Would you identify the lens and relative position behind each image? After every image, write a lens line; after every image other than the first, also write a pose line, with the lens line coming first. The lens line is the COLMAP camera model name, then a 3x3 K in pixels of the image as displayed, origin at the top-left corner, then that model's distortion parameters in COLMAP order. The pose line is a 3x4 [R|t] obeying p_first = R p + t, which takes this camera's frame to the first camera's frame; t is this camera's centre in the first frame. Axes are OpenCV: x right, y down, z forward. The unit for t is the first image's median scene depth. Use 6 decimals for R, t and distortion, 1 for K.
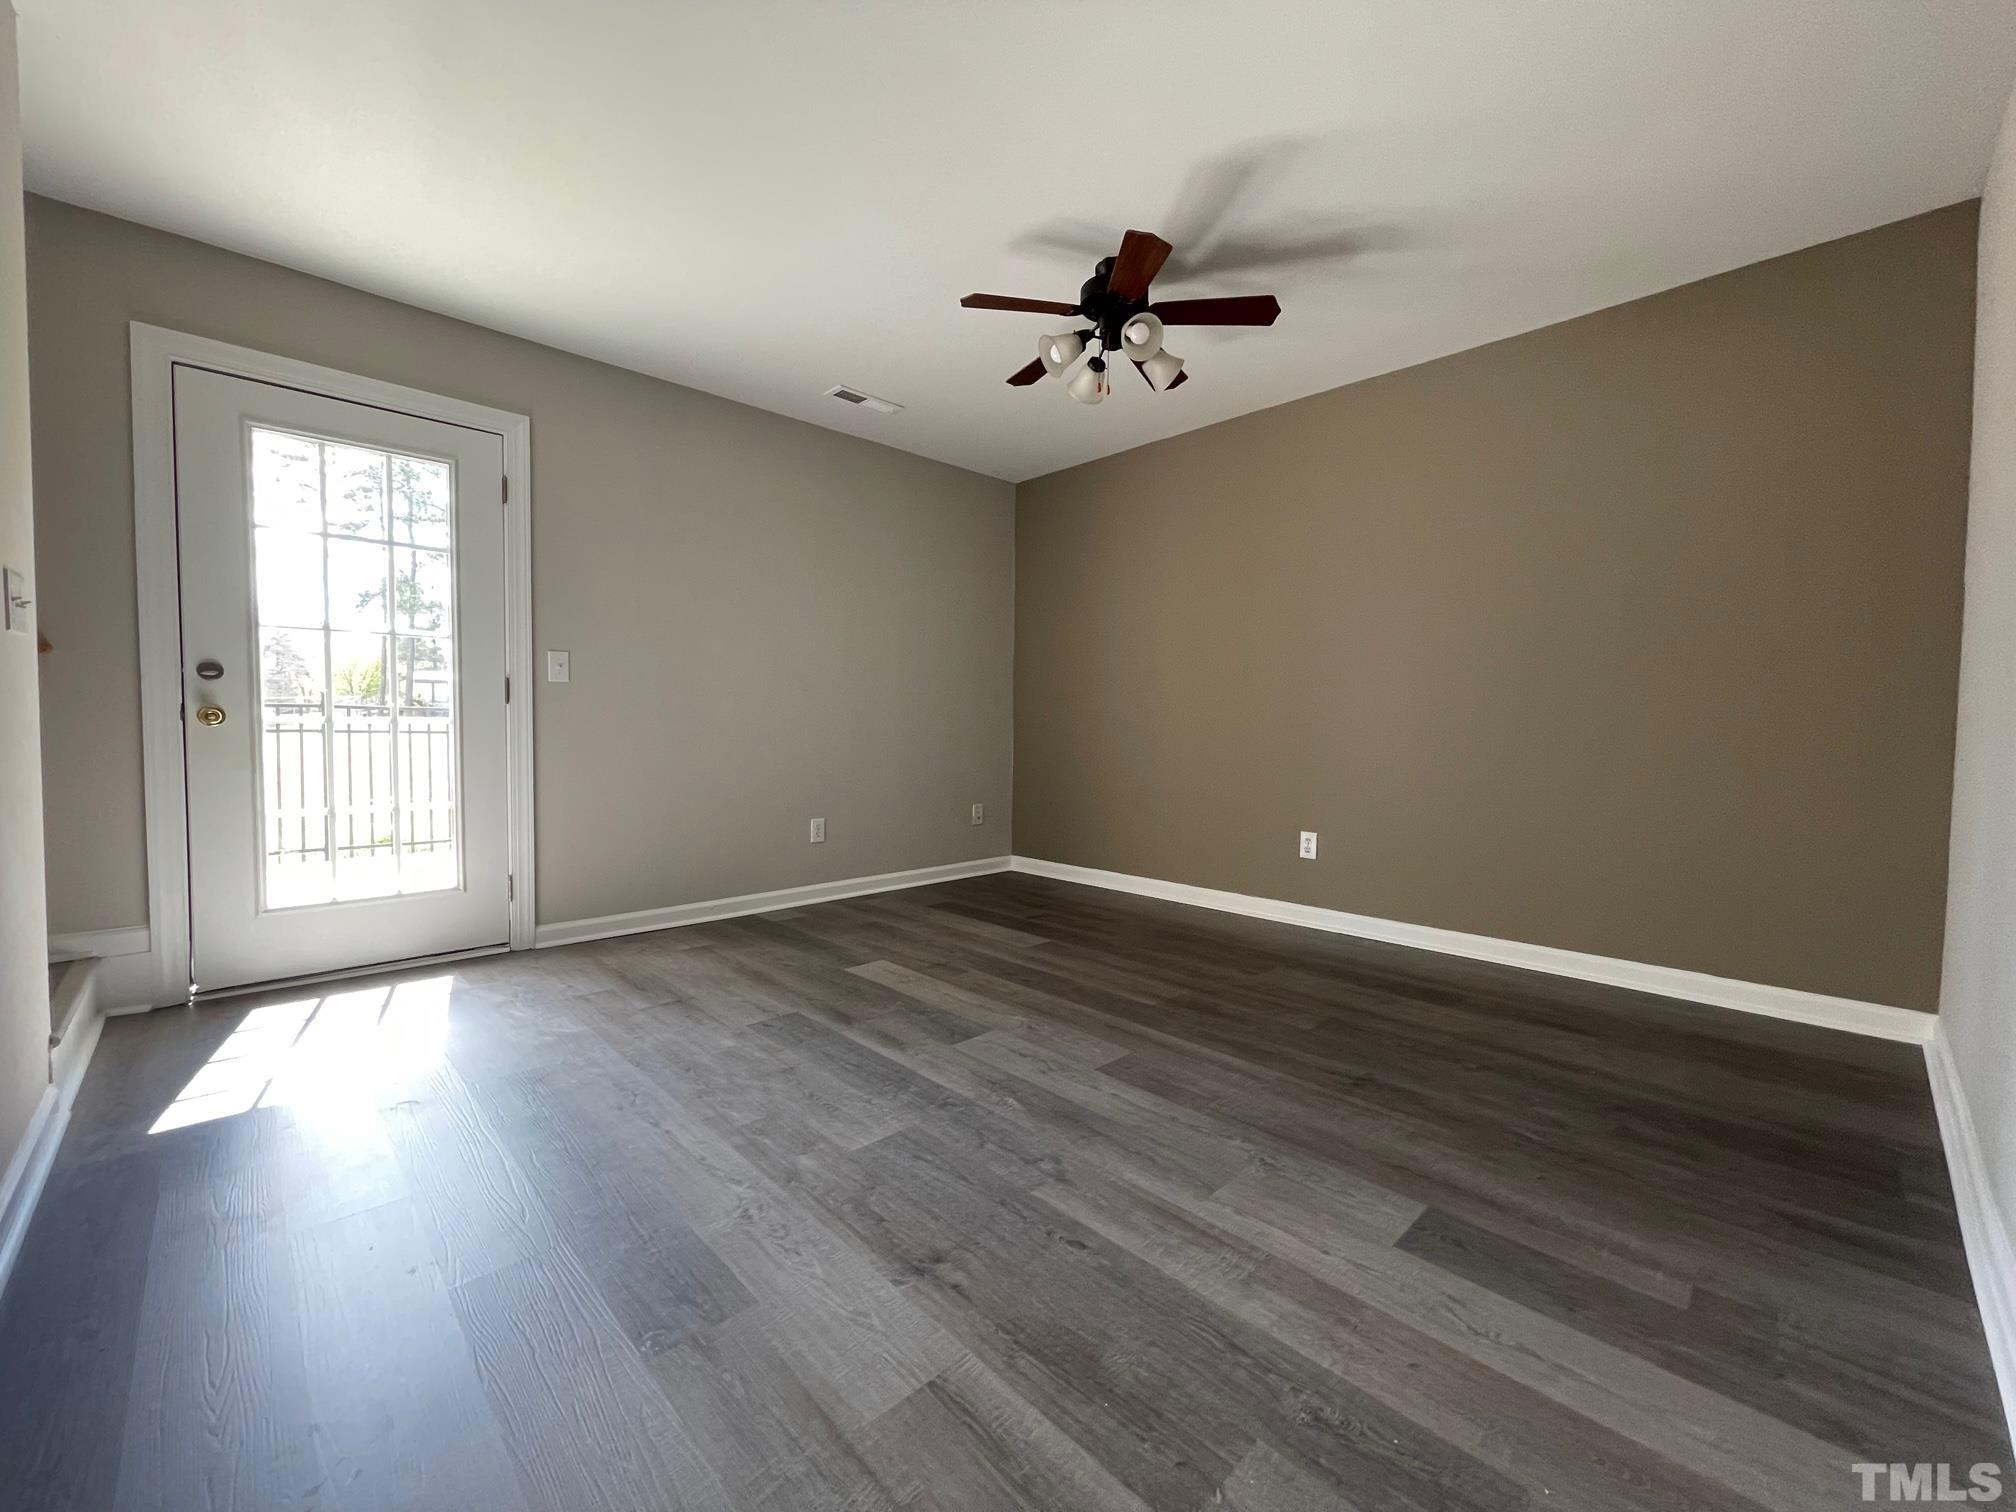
lens RADIAL K [[813.3, 0, 998.7], [0, 813.3, 758.7], [0, 0, 1]] dist [-0.001822, -0.000258]
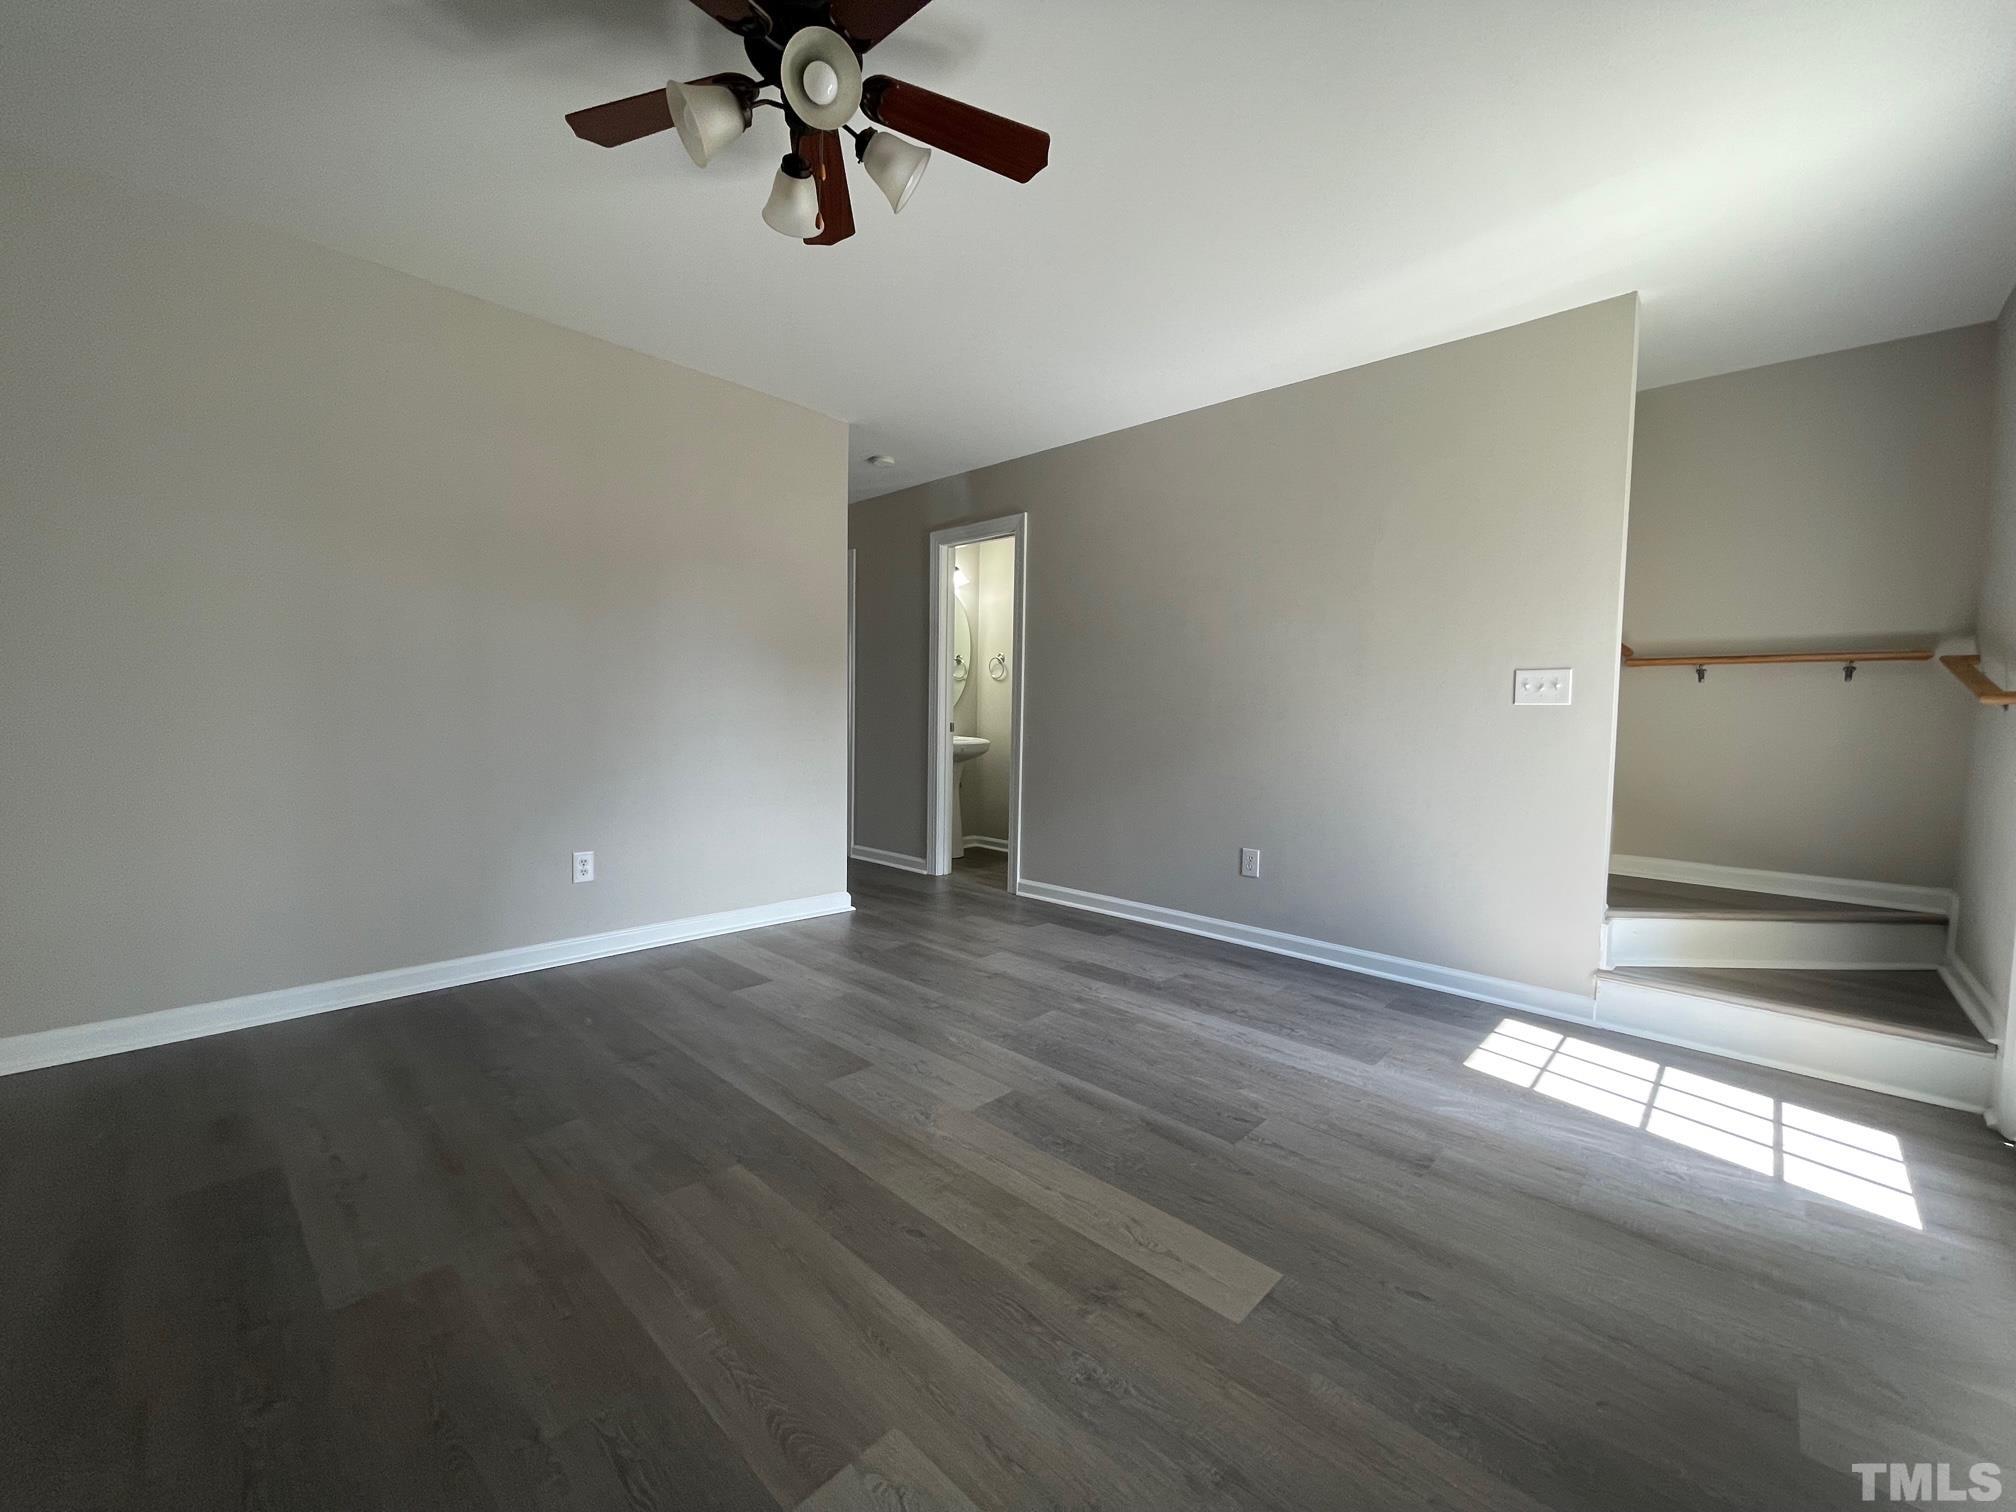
lens RADIAL K [[813.3, 0, 998.7], [0, 813.3, 758.7], [0, 0, 1]] dist [-0.001822, -0.000258]
pose [[-0.998189, -0.027212, -0.053645, 0.020231], [-0.032511, 0.994404, 0.100515, -0.118732], [0.050610, 0.102077, -0.993488, 1.792088]]
